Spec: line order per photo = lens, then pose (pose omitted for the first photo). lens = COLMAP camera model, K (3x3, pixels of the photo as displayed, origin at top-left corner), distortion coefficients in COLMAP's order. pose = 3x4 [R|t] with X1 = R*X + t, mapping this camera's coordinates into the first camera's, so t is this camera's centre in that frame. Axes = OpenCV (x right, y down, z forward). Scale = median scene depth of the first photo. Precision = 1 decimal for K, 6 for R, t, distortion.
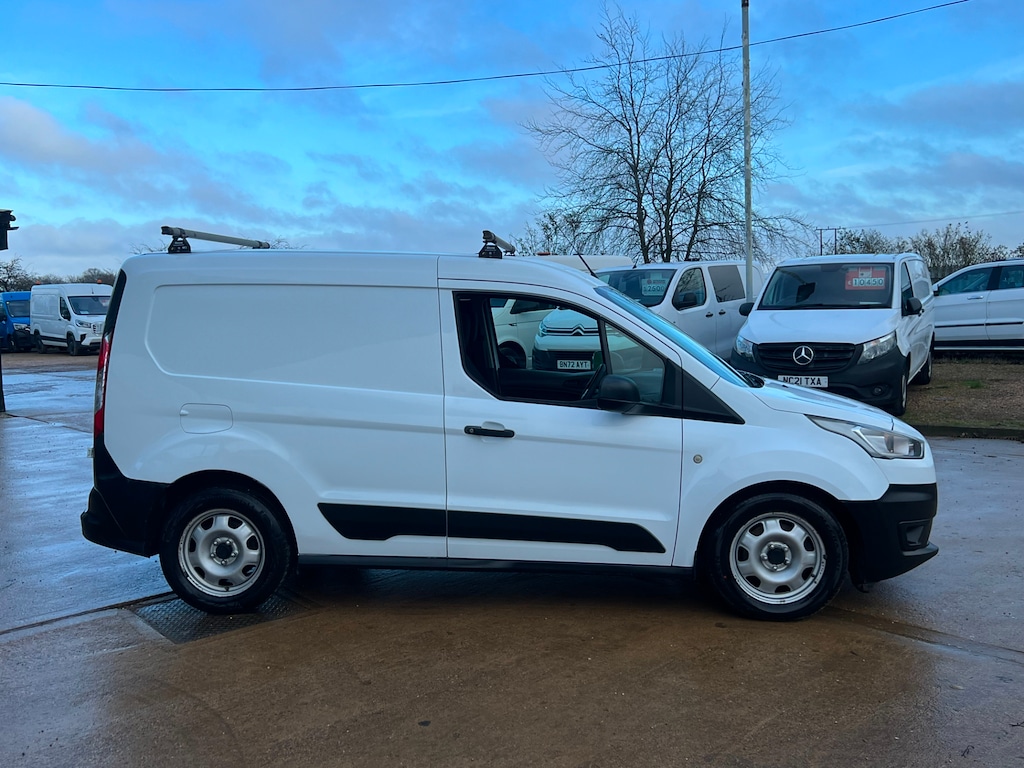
lens RADIAL K [[894.0, 0, 507.7], [0, 894.0, 383.7], [0, 0, 1]] dist [0.082521, -0.139225]
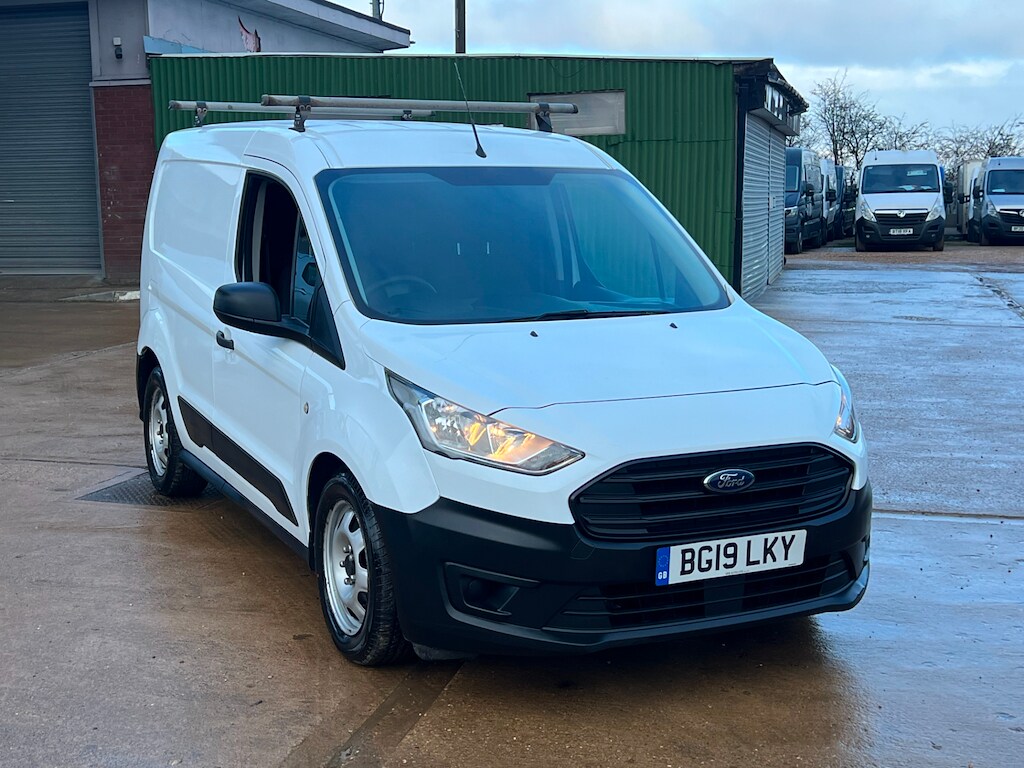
lens RADIAL K [[1366.7, 0, 512.0], [0, 1366.7, 384.0], [0, 0, 1]] dist [0.224624, -0.704296]
pose [[0.523316, 0.140519, -0.840473, 1.180530], [-0.088397, 0.989941, 0.110468, -0.070488], [0.847541, 0.016486, 0.530473, 0.521314]]
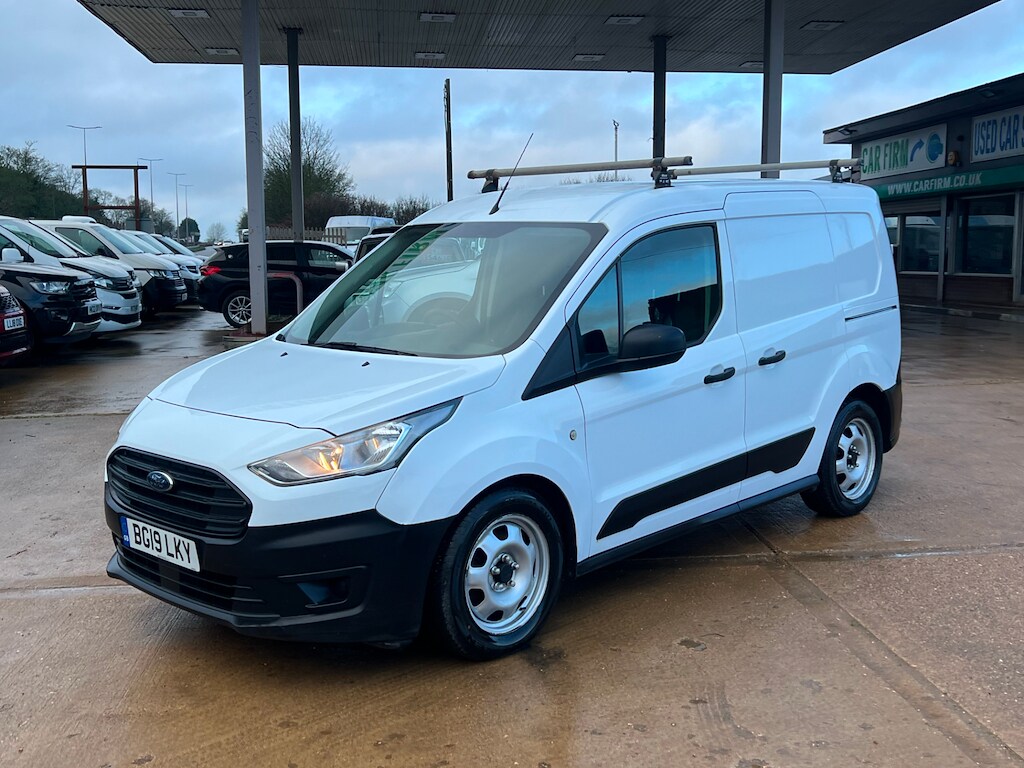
lens RADIAL K [[1090.6, 0, 518.8], [0, 1090.6, 388.1], [0, 0, 1]] dist [0.131196, -0.282125]
pose [[-0.622028, 0.131645, -0.771849, 0.999236], [-0.054230, 0.976154, 0.210195, -0.196715], [0.781115, 0.172605, -0.600056, 1.877649]]
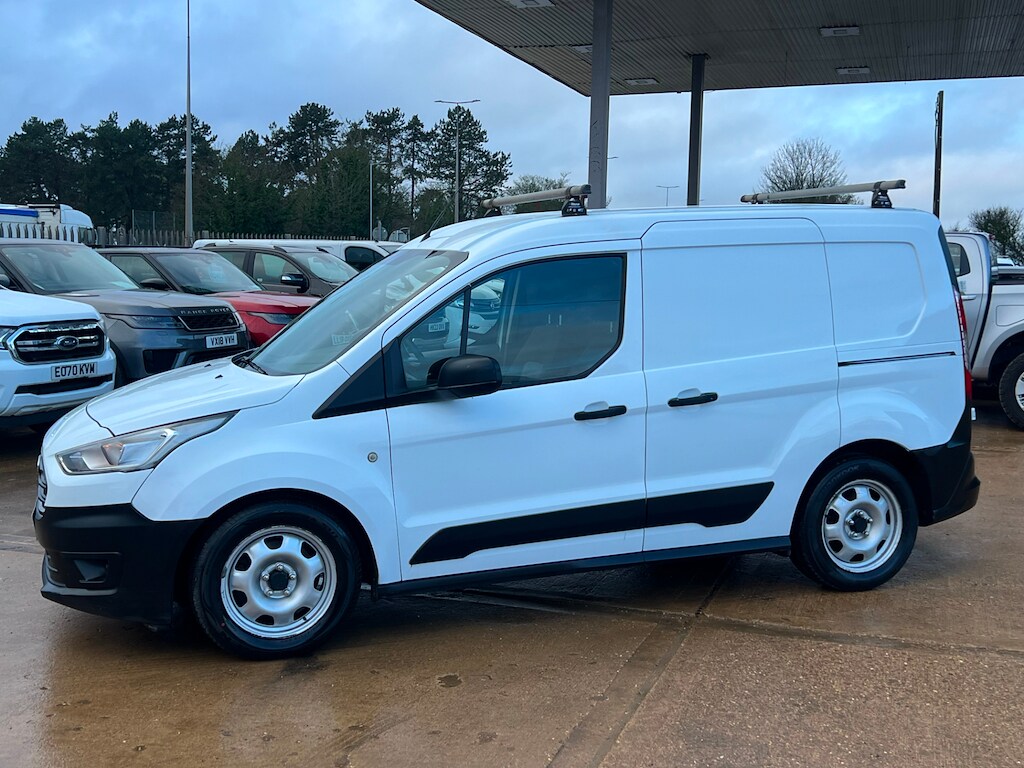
lens RADIAL K [[1121.9, 0, 512.0], [0, 1121.9, 384.0], [0, 0, 1]] dist [0.150366, -0.369828]
pose [[-0.906772, 0.060410, -0.417271, 0.540832], [-0.027004, 0.979329, 0.200463, -0.228665], [0.420756, 0.193042, -0.886397, 2.284513]]
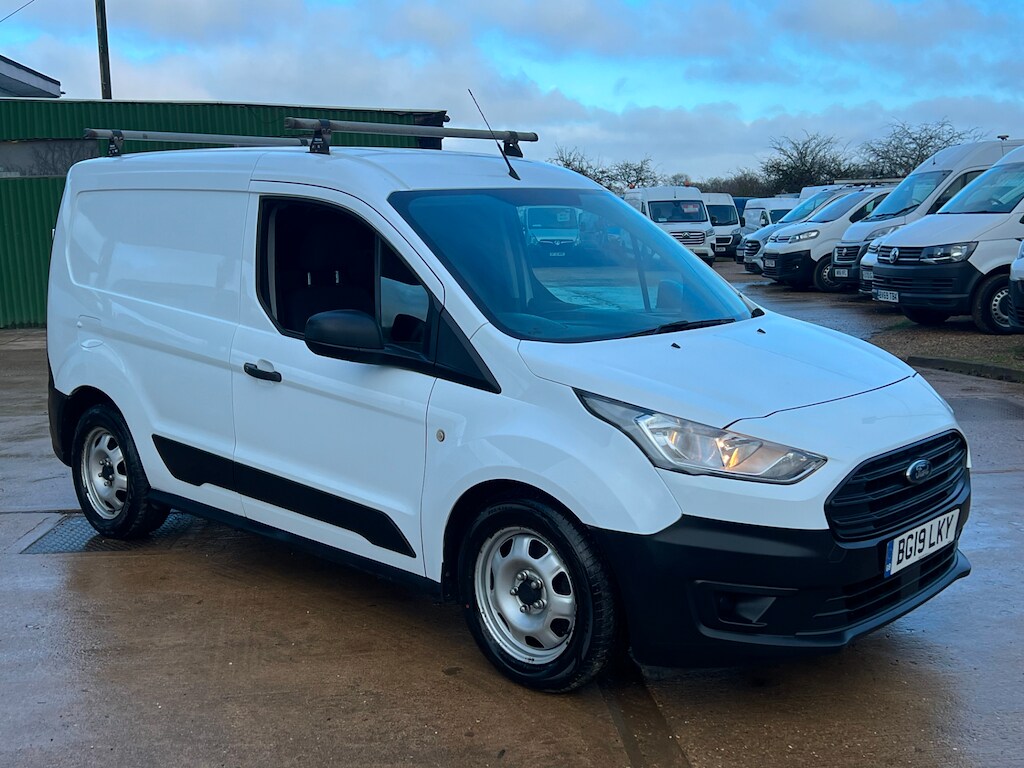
lens RADIAL K [[1121.9, 0, 512.0], [0, 1121.9, 384.0], [0, 0, 1]] dist [0.150366, -0.369828]
pose [[0.787675, 0.093823, -0.608906, 0.756869], [-0.053296, 0.995008, 0.084372, -0.033048], [0.613782, -0.034006, 0.788743, 0.318962]]
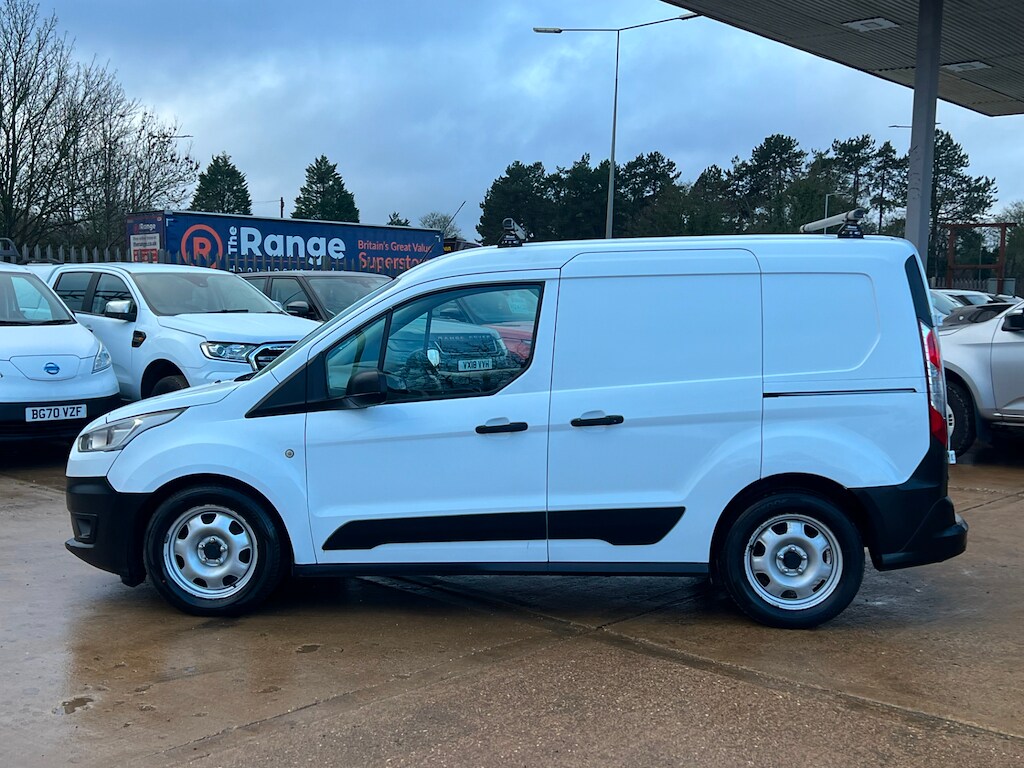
lens RADIAL K [[1155.3, 0, 526.7], [0, 1155.3, 383.6], [0, 0, 1]] dist [0.146130, -0.340592]
pose [[-0.999022, 0.008297, -0.043435, 0.040233], [0.000658, 0.984920, 0.173008, -0.241371], [0.044215, 0.172810, -0.983962, 2.547664]]
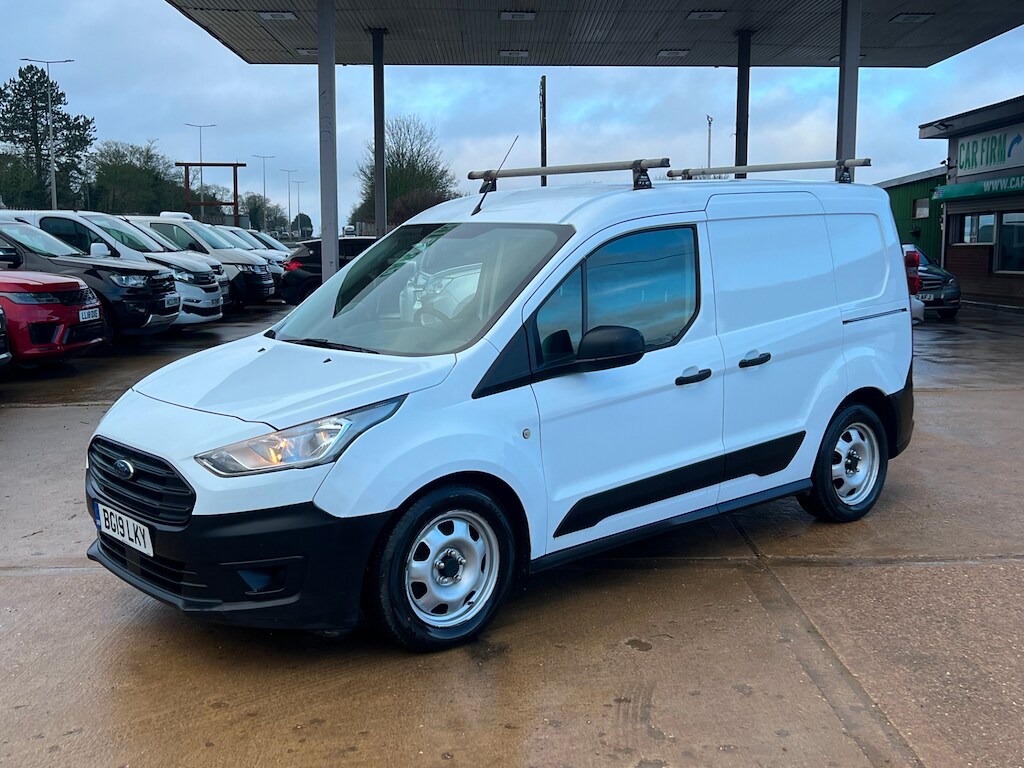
lens RADIAL K [[1089.5, 0, 516.0], [0, 1089.5, 383.0], [0, 0, 1]] dist [0.123716, -0.263373]
pose [[-0.695072, 0.119897, -0.708873, 0.924849], [-0.050885, 0.975319, 0.214857, -0.209935], [0.717138, 0.185412, -0.671815, 1.984281]]
